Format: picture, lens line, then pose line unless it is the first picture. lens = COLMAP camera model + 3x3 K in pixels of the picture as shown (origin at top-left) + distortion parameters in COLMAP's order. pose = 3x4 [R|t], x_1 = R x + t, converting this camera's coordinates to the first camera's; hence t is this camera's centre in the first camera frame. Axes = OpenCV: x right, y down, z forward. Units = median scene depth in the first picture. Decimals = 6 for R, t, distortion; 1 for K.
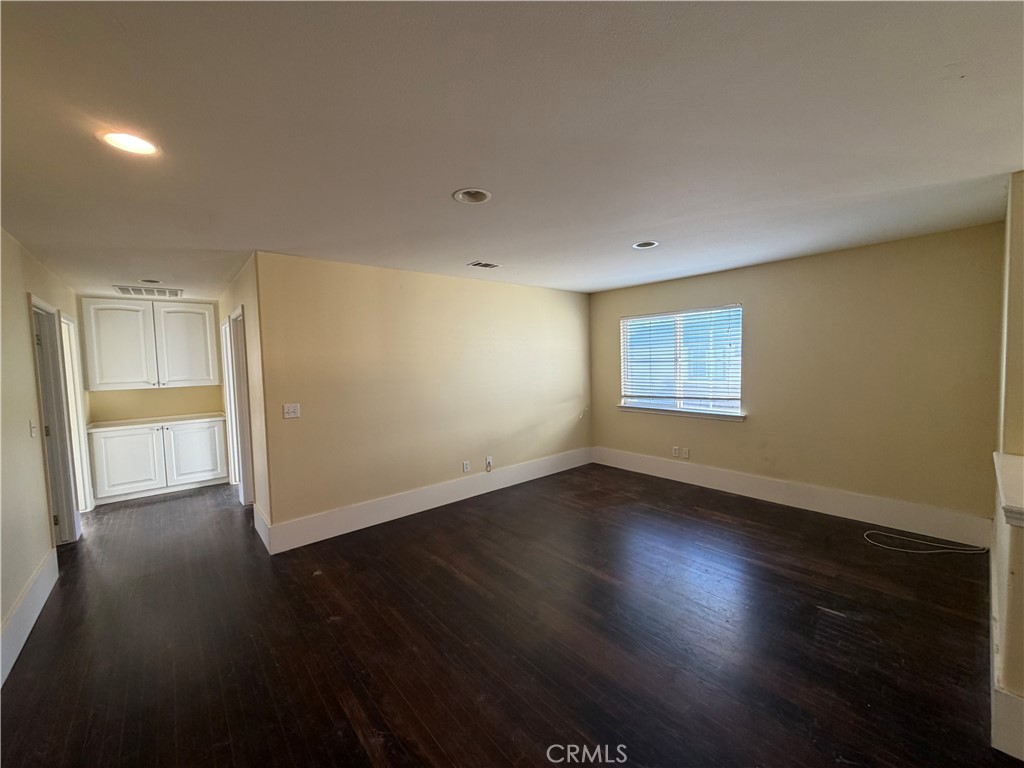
lens RADIAL K [[407.6, 0, 512.6], [0, 407.6, 380.4], [0, 0, 1]] dist [0.003791, -0.000467]
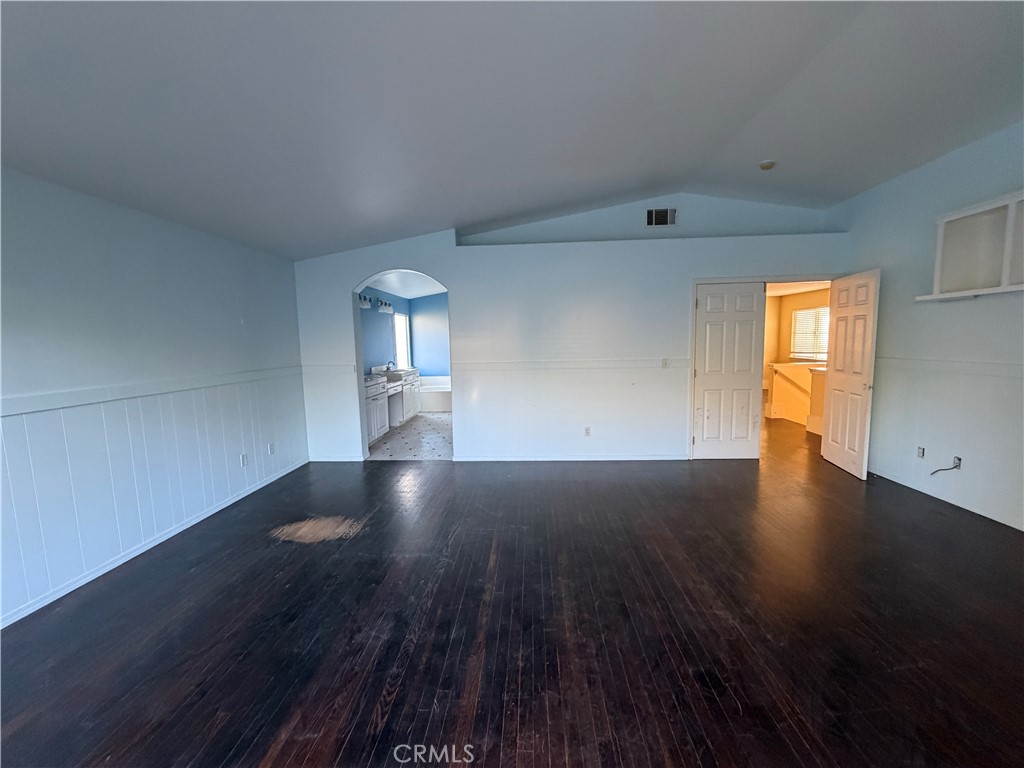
lens RADIAL K [[407.6, 0, 512.1], [0, 407.6, 384.8], [0, 0, 1]] dist [0.003791, -0.000467]
pose [[0.727681, 0.082159, -0.680977, 0.737420], [-0.028789, 0.995584, 0.089352, 0.066717], [0.685311, -0.045415, 0.726833, -1.466029]]
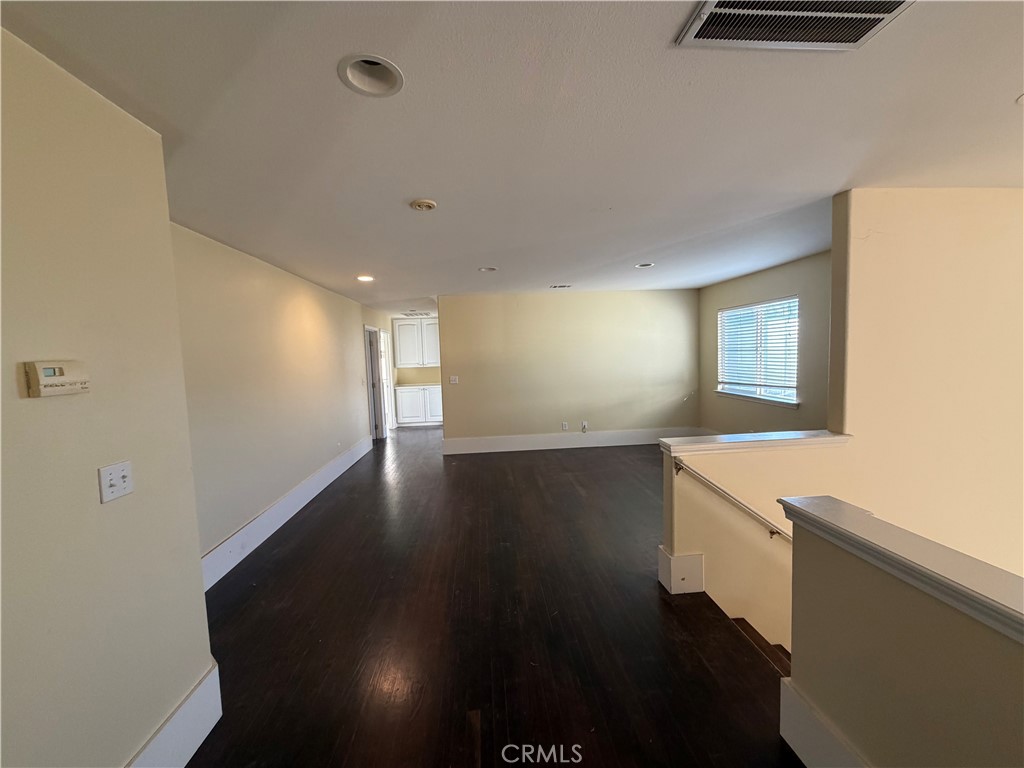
lens RADIAL K [[407.6, 0, 512.8], [0, 407.6, 384.9], [0, 0, 1]] dist [0.003791, -0.000467]
pose [[0.809698, 0.043414, -0.585239, 0.545191], [-0.016372, 0.998543, 0.051424, -0.001804], [0.586619, -0.032056, 0.809228, -0.241762]]
